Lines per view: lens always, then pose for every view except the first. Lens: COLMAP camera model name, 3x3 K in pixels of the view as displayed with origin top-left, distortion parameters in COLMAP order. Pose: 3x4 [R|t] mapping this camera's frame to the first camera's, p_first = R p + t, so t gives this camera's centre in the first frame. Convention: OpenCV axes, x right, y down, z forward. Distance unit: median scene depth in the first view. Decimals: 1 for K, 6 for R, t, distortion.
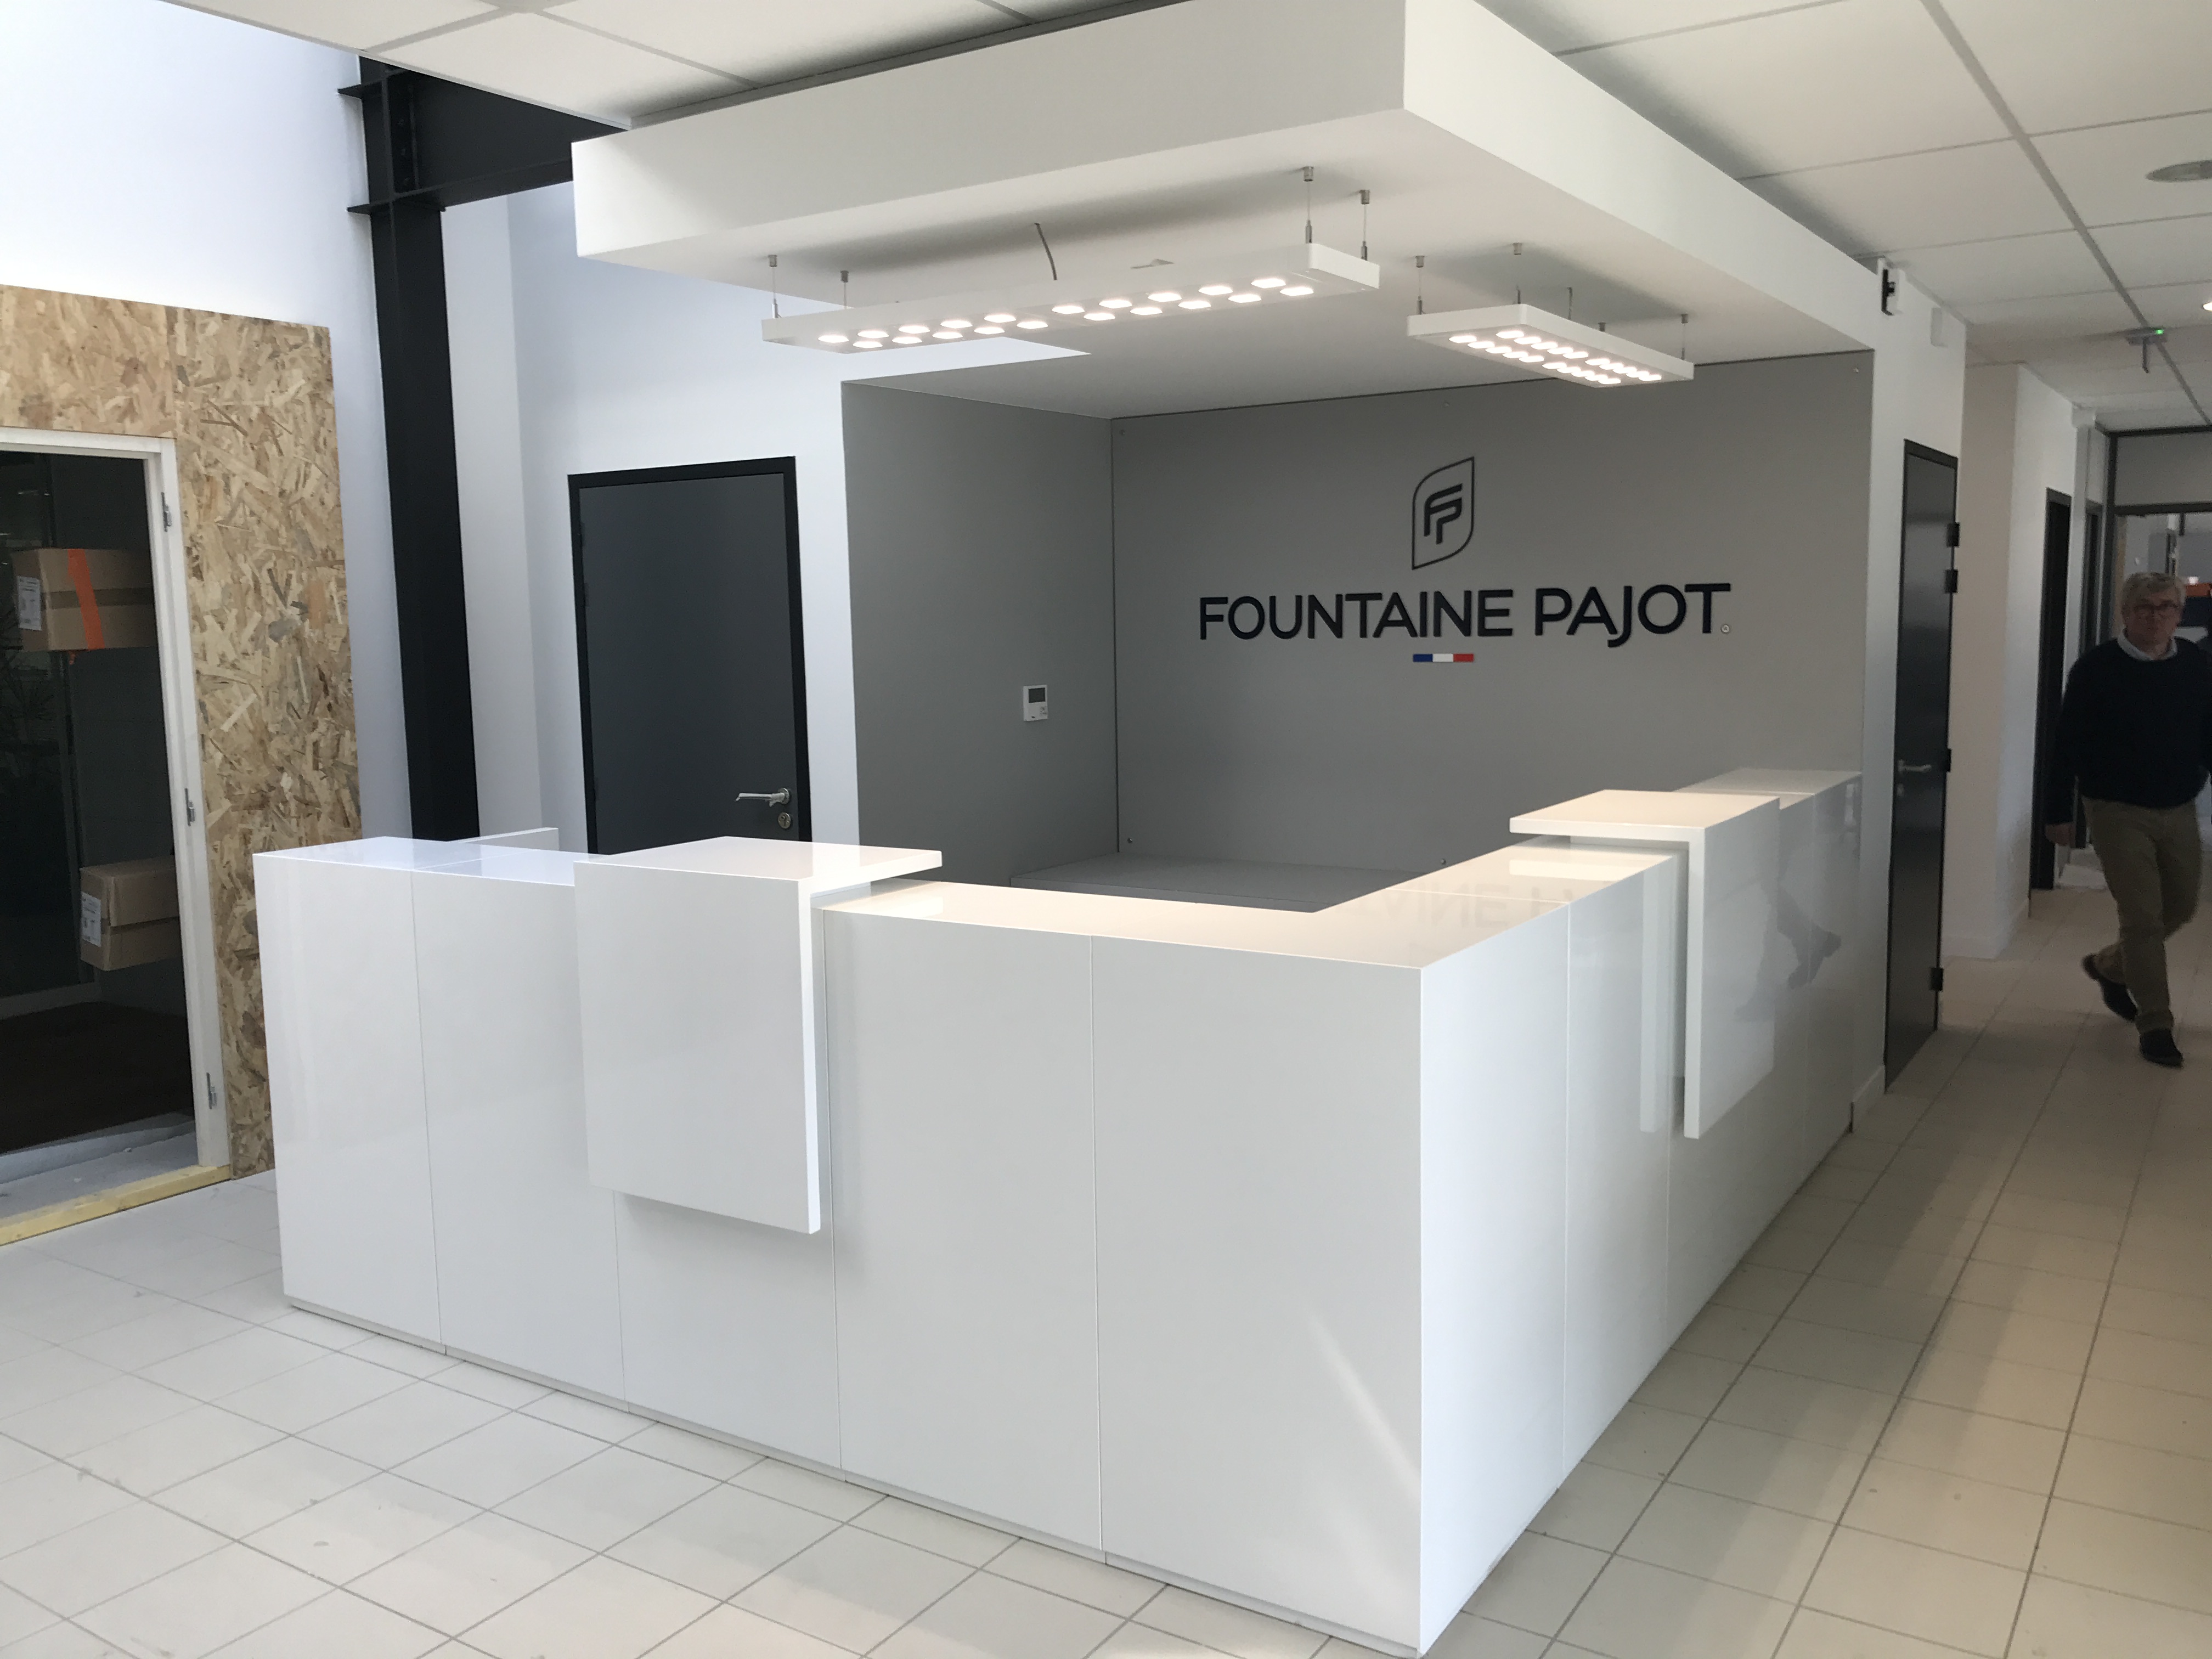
lens RADIAL K [[1792.2, 0, 1106.0], [0, 1792.2, 829.5], [0, 0, 1]] dist [0.093722, -0.151813]
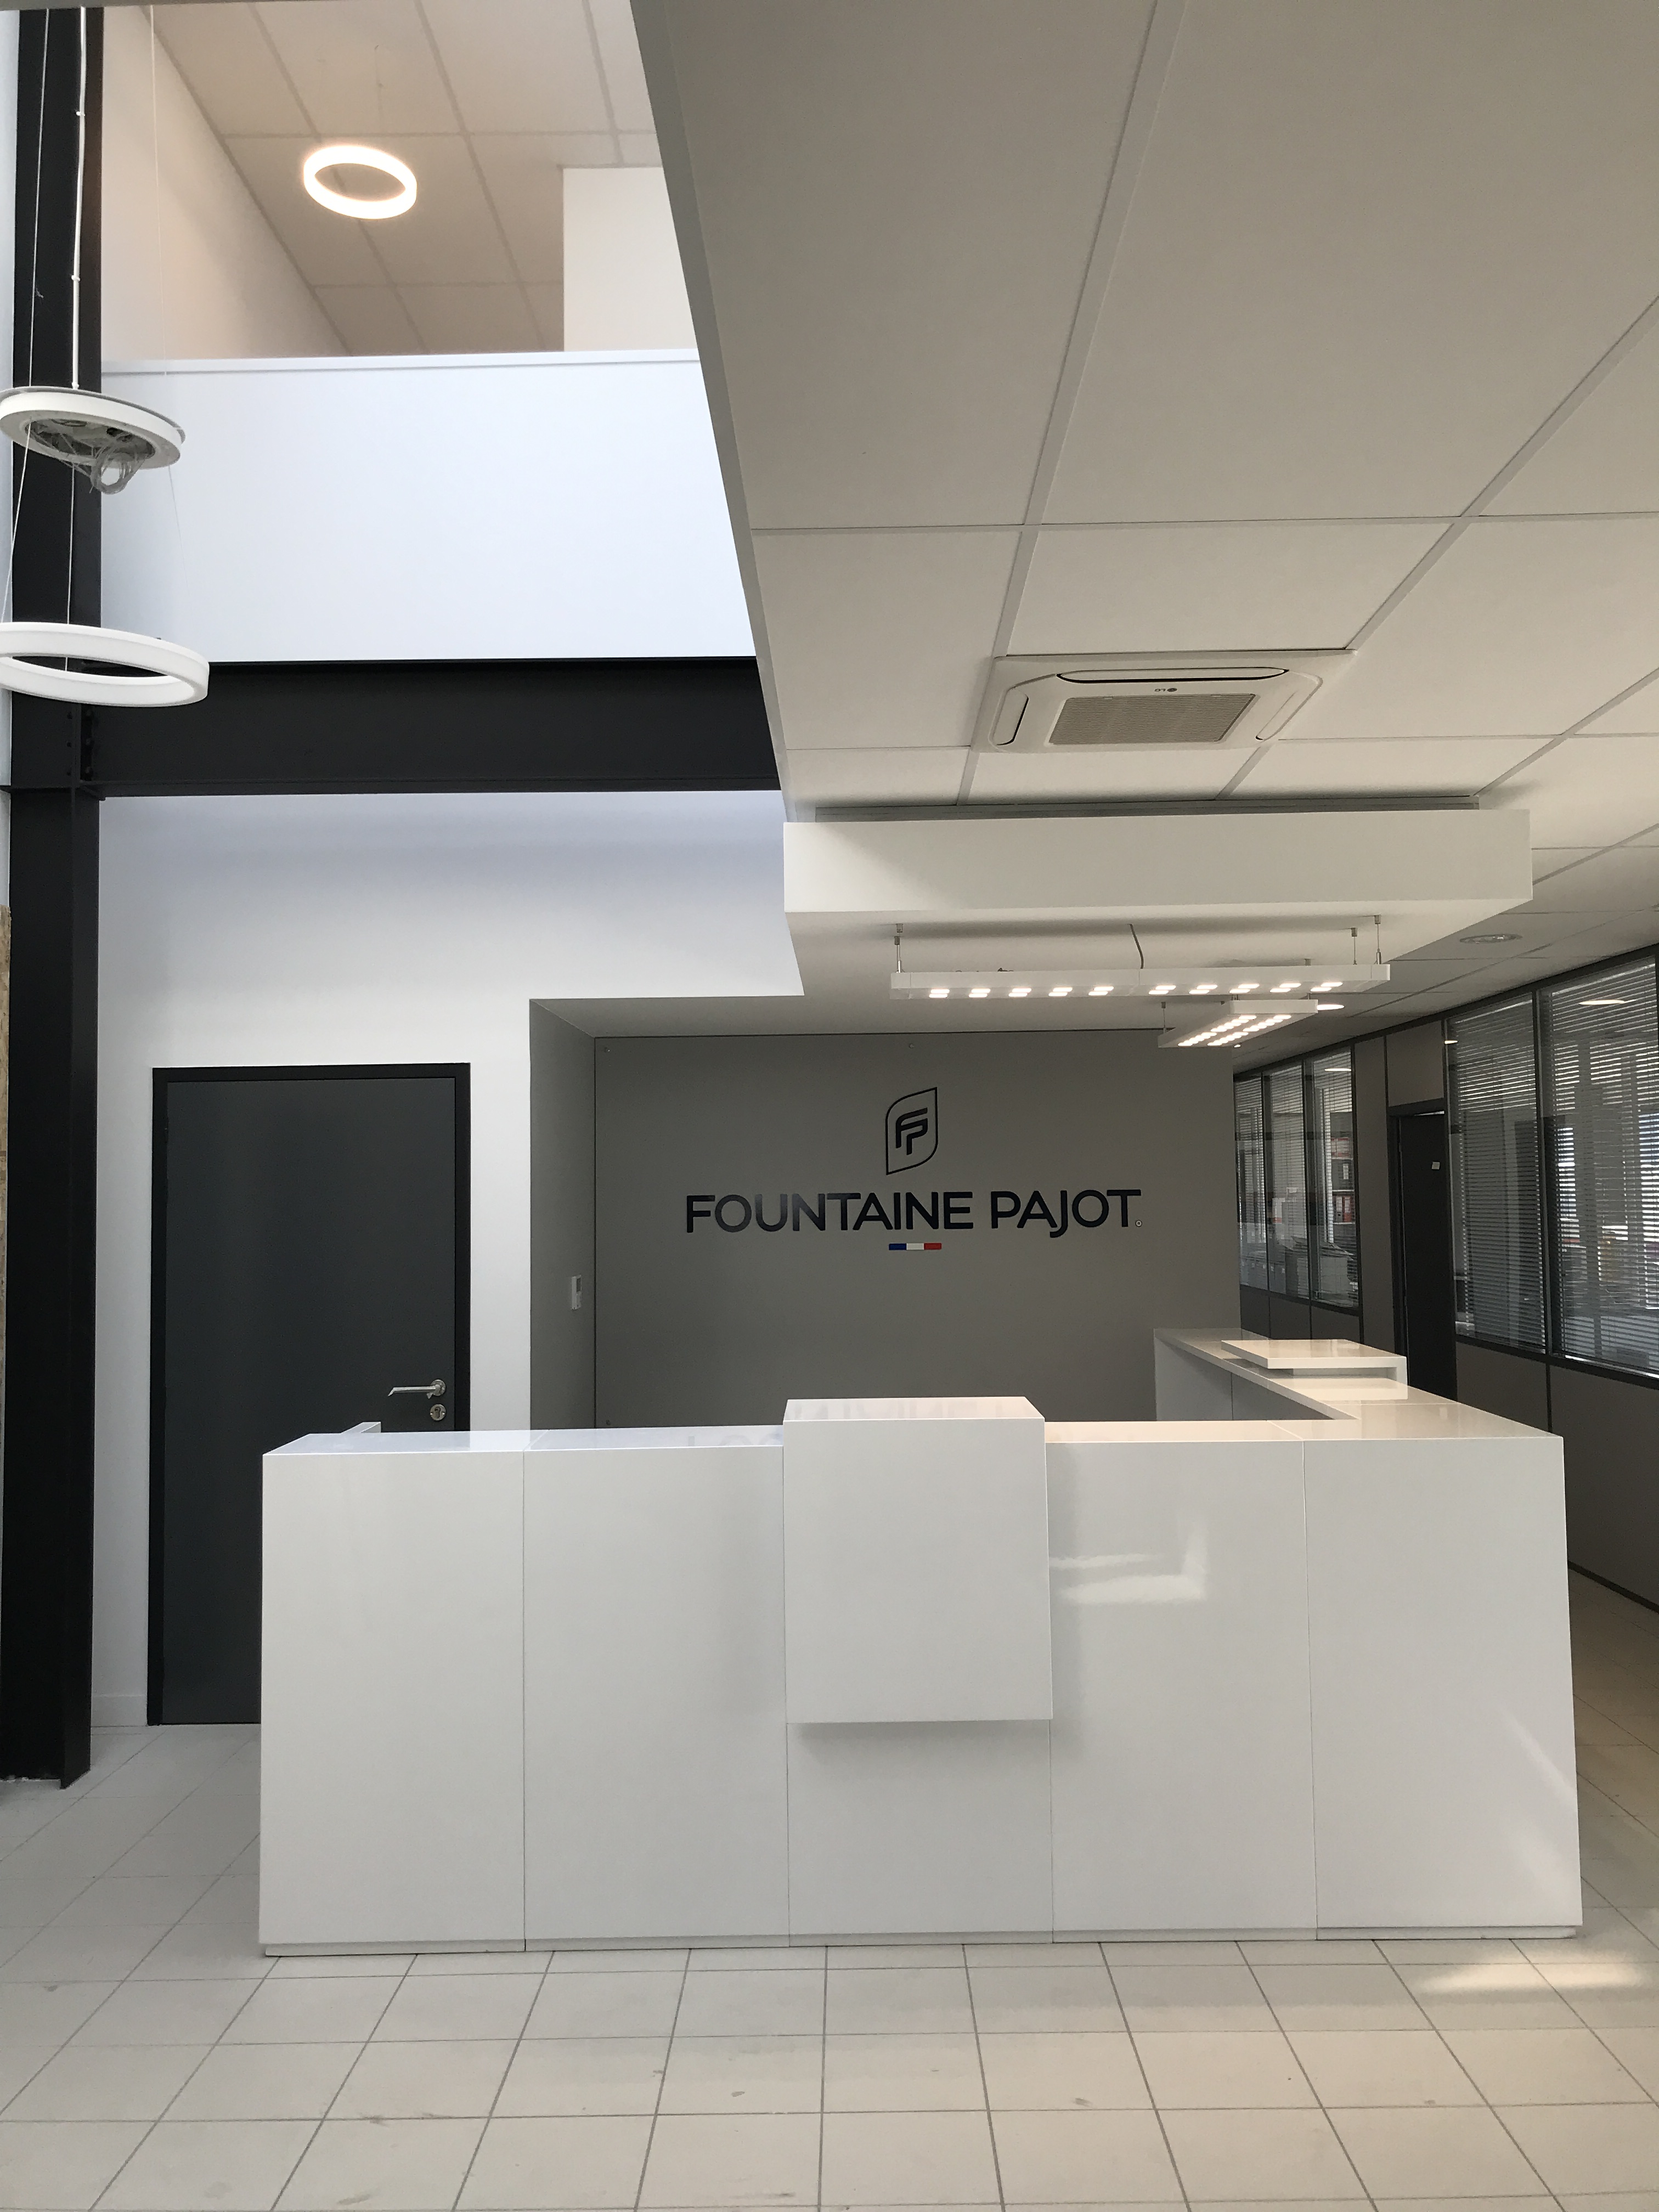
lens RADIAL K [[1792.2, 0, 829.5], [0, 1792.2, 1106.0], [0, 0, 1]] dist [0.093722, -0.151813]
pose [[0.843659, 0.033249, 0.535849, -0.524724], [0.062058, 0.985351, -0.158847, 0.000615], [-0.533281, 0.167267, 0.829237, 0.003178]]
